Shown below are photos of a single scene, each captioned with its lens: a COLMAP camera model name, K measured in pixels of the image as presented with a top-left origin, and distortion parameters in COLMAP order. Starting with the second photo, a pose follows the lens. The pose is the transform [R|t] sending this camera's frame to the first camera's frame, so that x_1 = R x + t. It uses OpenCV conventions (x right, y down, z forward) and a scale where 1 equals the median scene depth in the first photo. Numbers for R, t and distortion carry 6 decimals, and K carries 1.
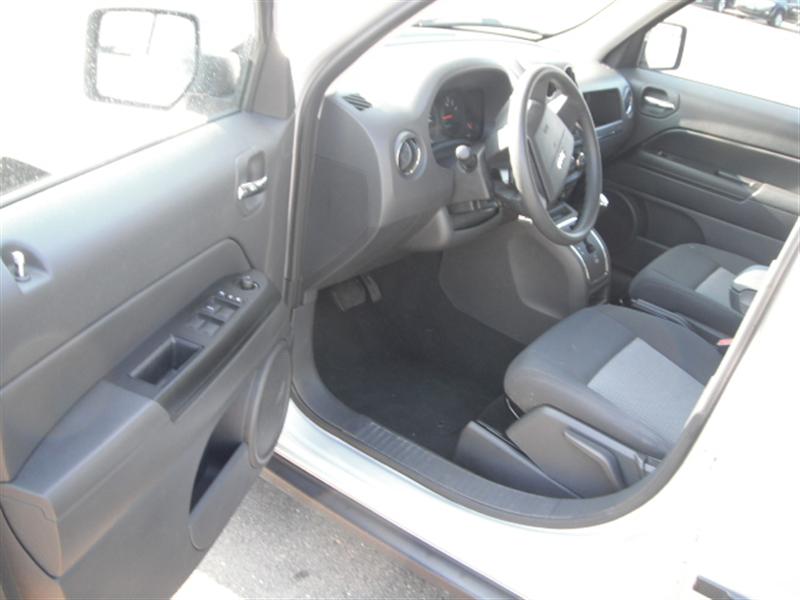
lens RADIAL K [[862.5, 0, 400.0], [0, 862.5, 300.0], [0, 0, 1]] dist [-0.235360, 0.117702]
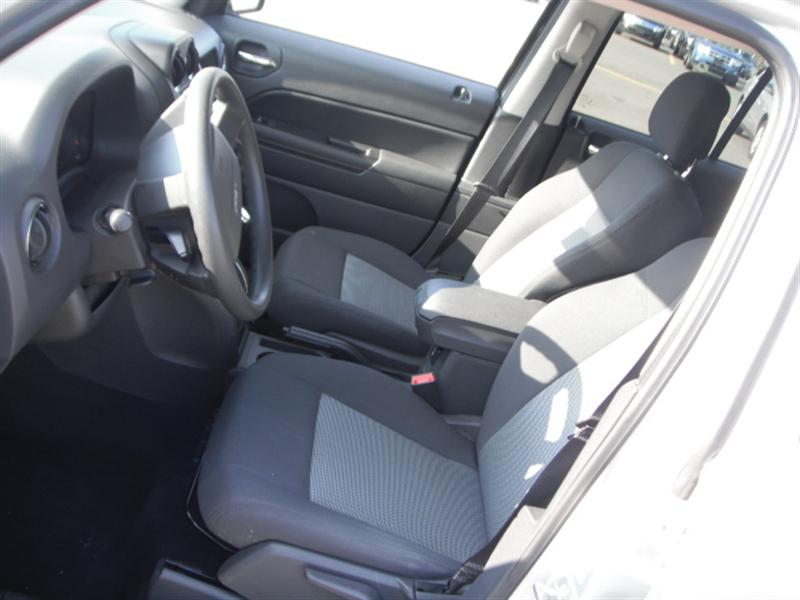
lens RADIAL K [[862.5, 0, 400.0], [0, 862.5, 300.0], [0, 0, 1]] dist [-0.235360, 0.117702]
pose [[0.817891, -0.155343, 0.554007, -0.077000], [0.077958, 0.983904, 0.160795, -0.130102], [-0.570068, -0.088323, 0.816836, 0.224241]]
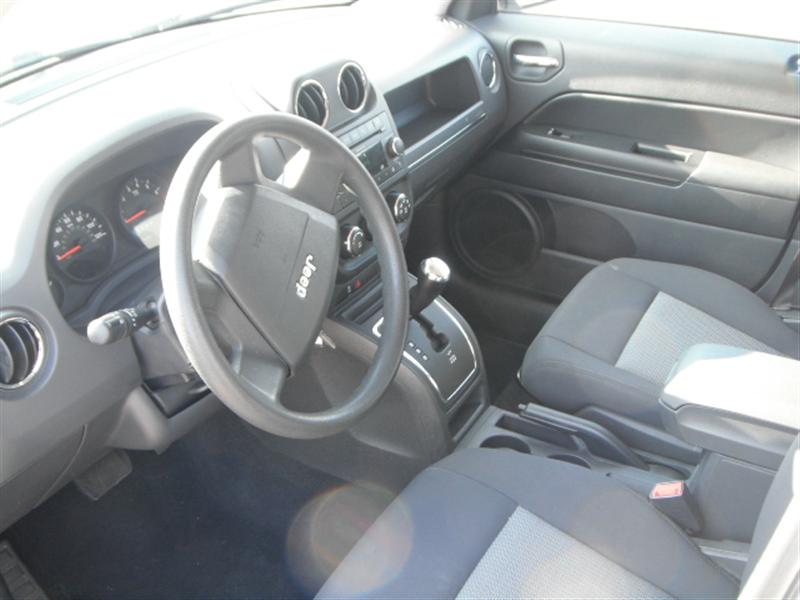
lens RADIAL K [[862.5, 0, 400.0], [0, 862.5, 300.0], [0, 0, 1]] dist [-0.235360, 0.117702]
pose [[0.981500, -0.191427, -0.003588, 0.173525], [0.191013, 0.977756, 0.086646, -0.130943], [-0.013079, -0.085728, 0.996233, 0.308636]]
